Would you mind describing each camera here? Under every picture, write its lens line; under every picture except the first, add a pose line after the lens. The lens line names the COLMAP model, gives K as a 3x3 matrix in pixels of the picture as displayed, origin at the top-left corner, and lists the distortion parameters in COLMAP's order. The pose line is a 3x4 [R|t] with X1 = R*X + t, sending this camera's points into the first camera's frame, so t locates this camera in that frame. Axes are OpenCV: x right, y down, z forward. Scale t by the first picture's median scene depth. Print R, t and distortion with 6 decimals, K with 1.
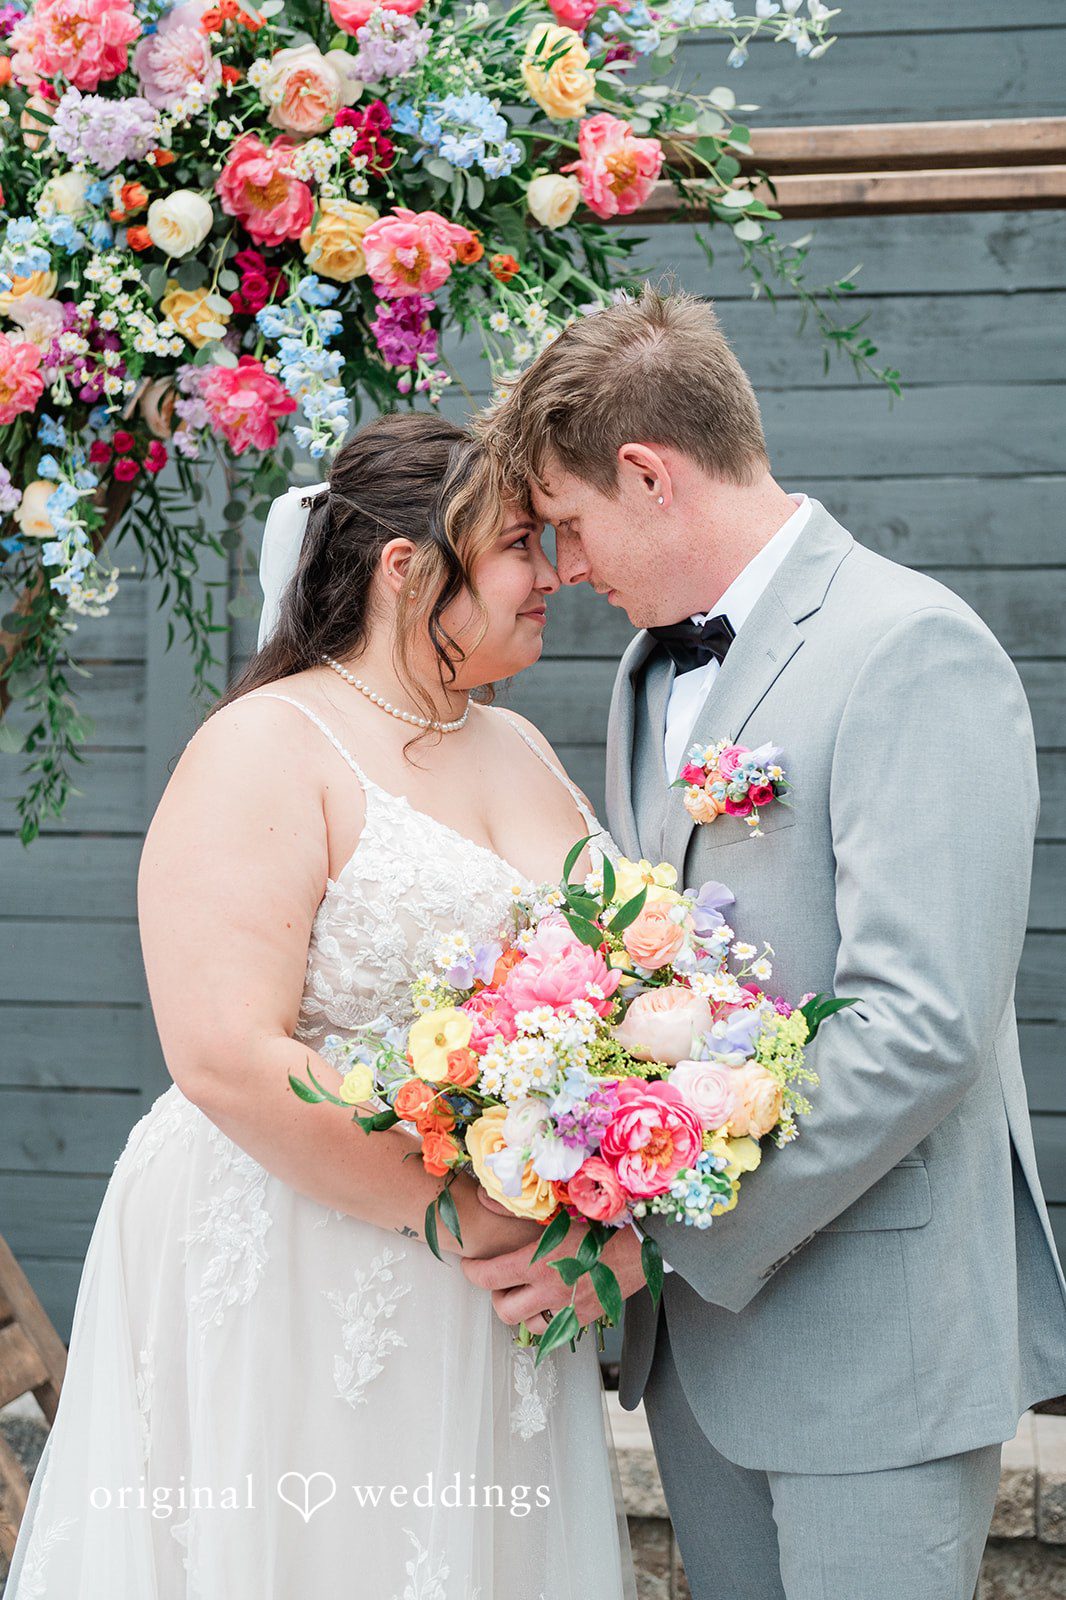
lens RADIAL K [[2676.2, 0, 529.1], [0, 2676.2, 778.4], [0, 0, 1]] dist [0.028548, -0.040561]
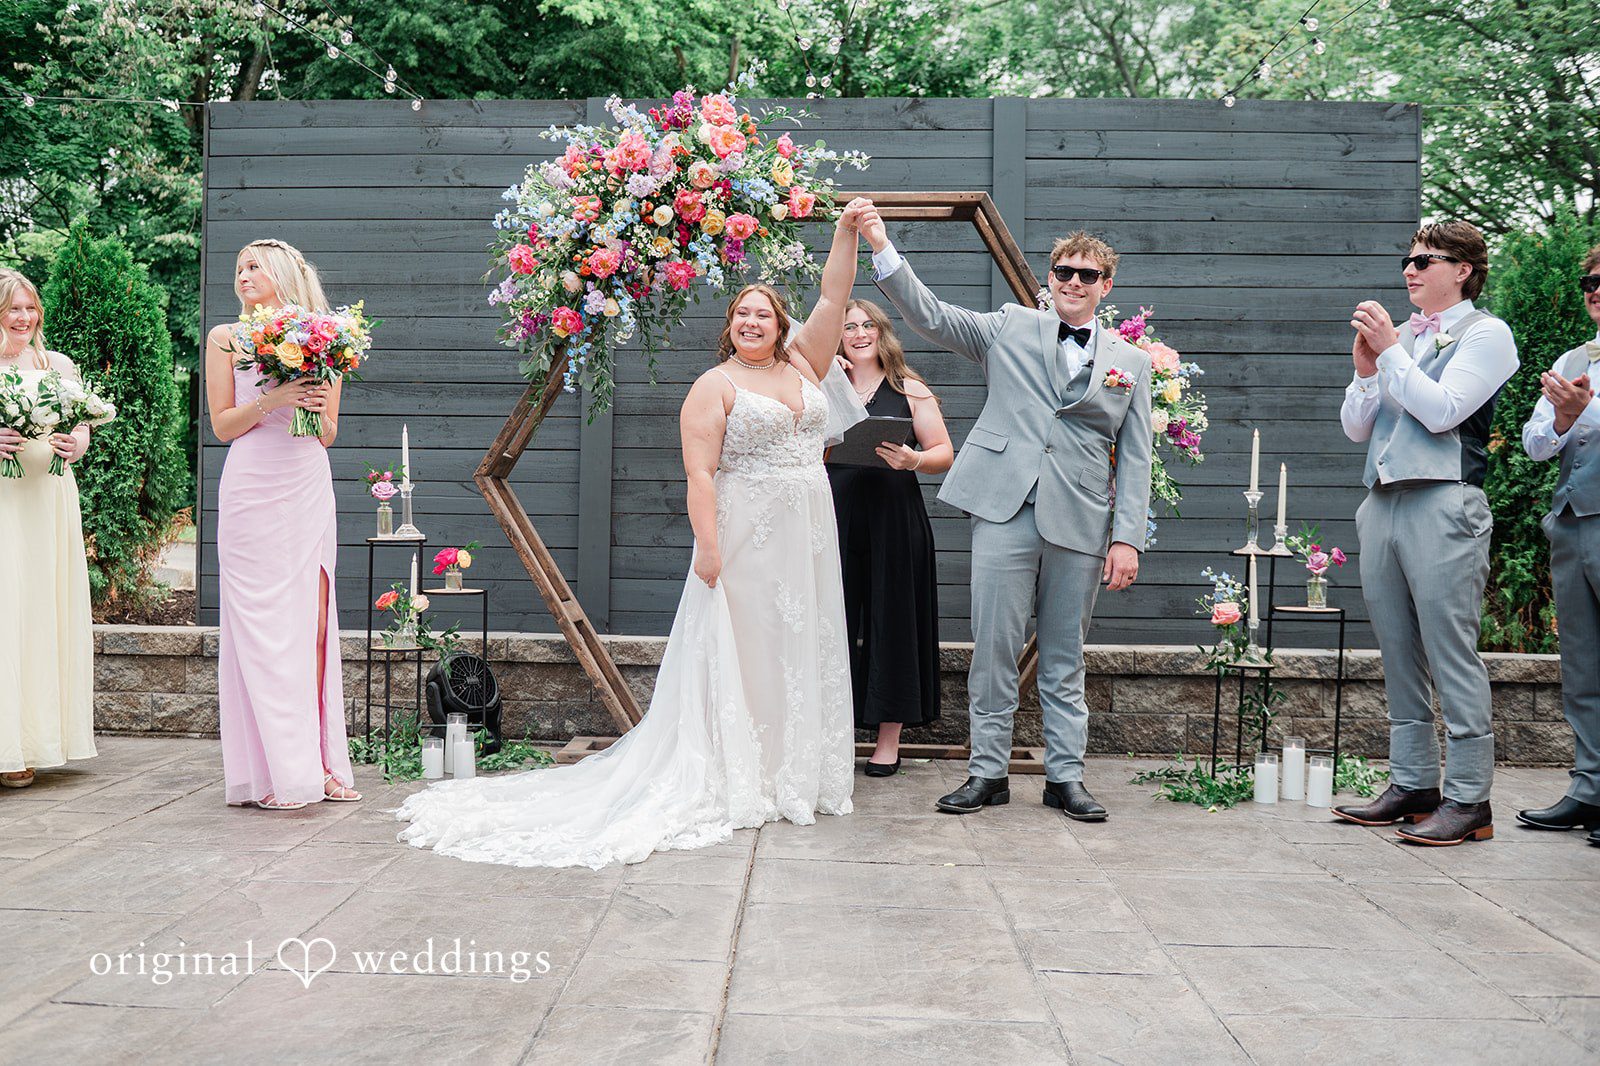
lens RADIAL K [[1548.1, 0, 783.5], [0, 1548.1, 511.3], [0, 0, 1]] dist [-0.019299, -0.015665]
pose [[0.990333, 0.005297, 0.138610, -0.239825], [-0.001559, 0.999633, -0.027059, 0.187764], [-0.138702, 0.026582, 0.989977, -0.802560]]
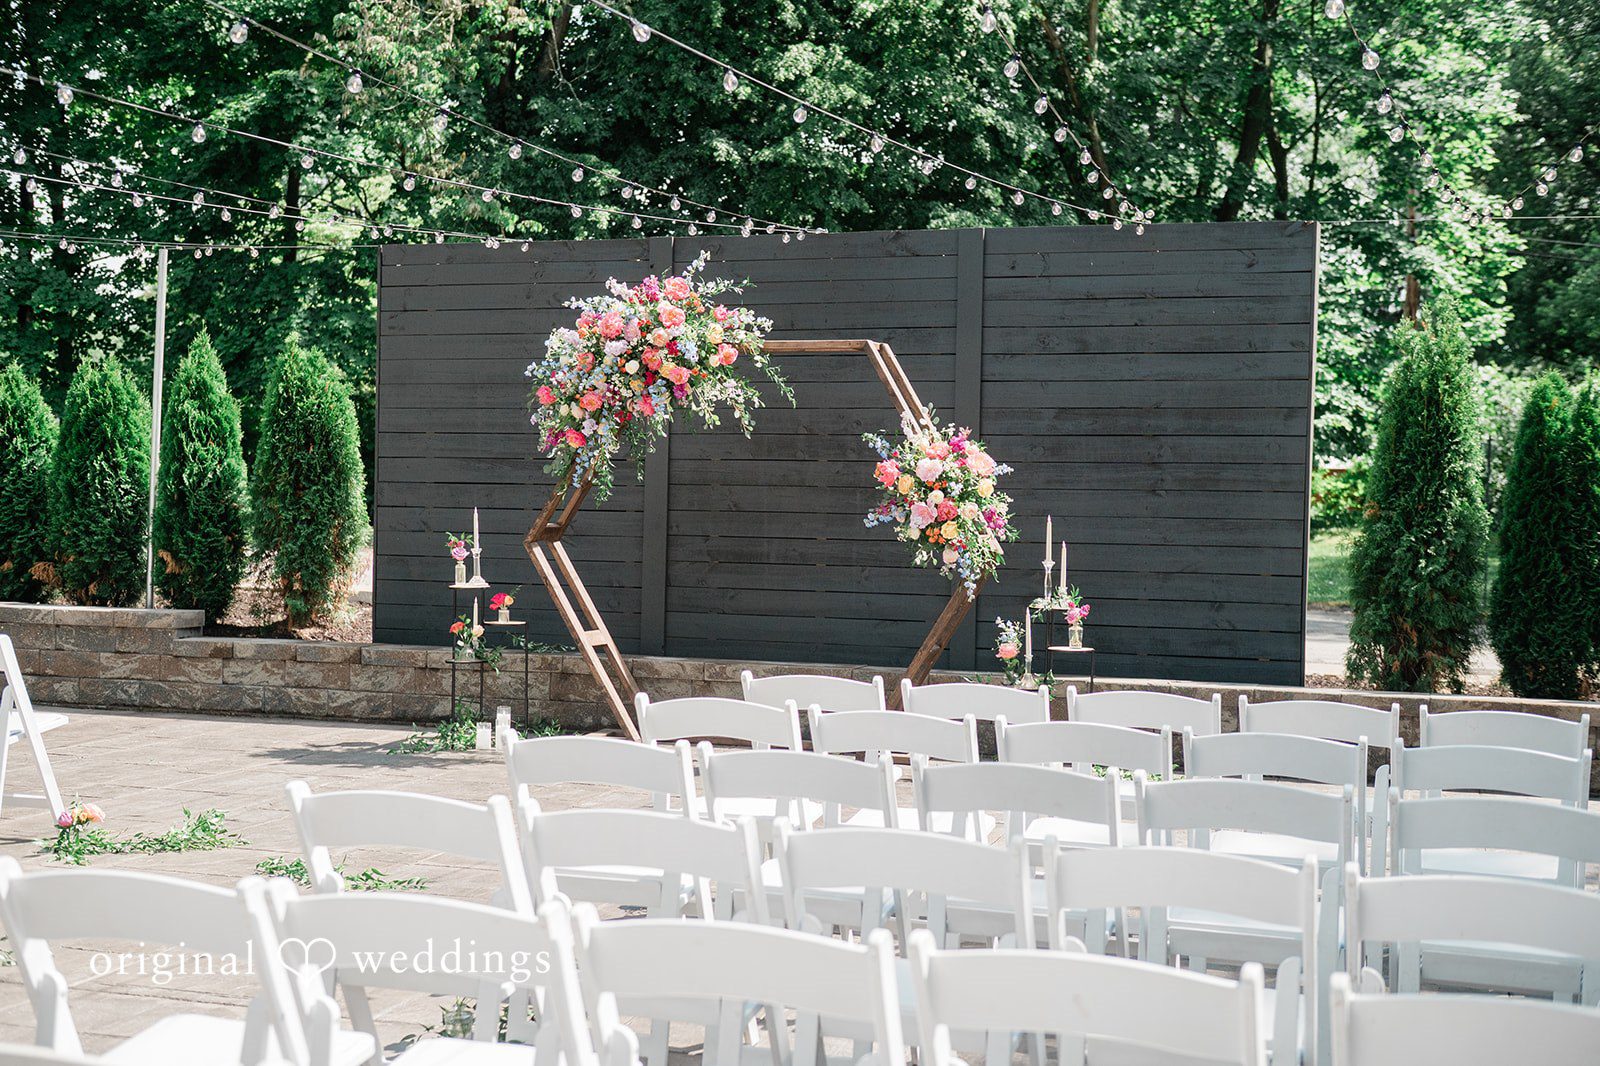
lens RADIAL K [[2269.4, 0, 797.5], [0, 2269.4, 496.7], [0, 0, 1]] dist [0.010322, -0.002366]
pose [[0.990205, 0.008246, -0.139375, 0.686157], [-0.010519, 0.999823, -0.015575, 0.069422], [0.139222, 0.016888, 0.990117, -2.772036]]
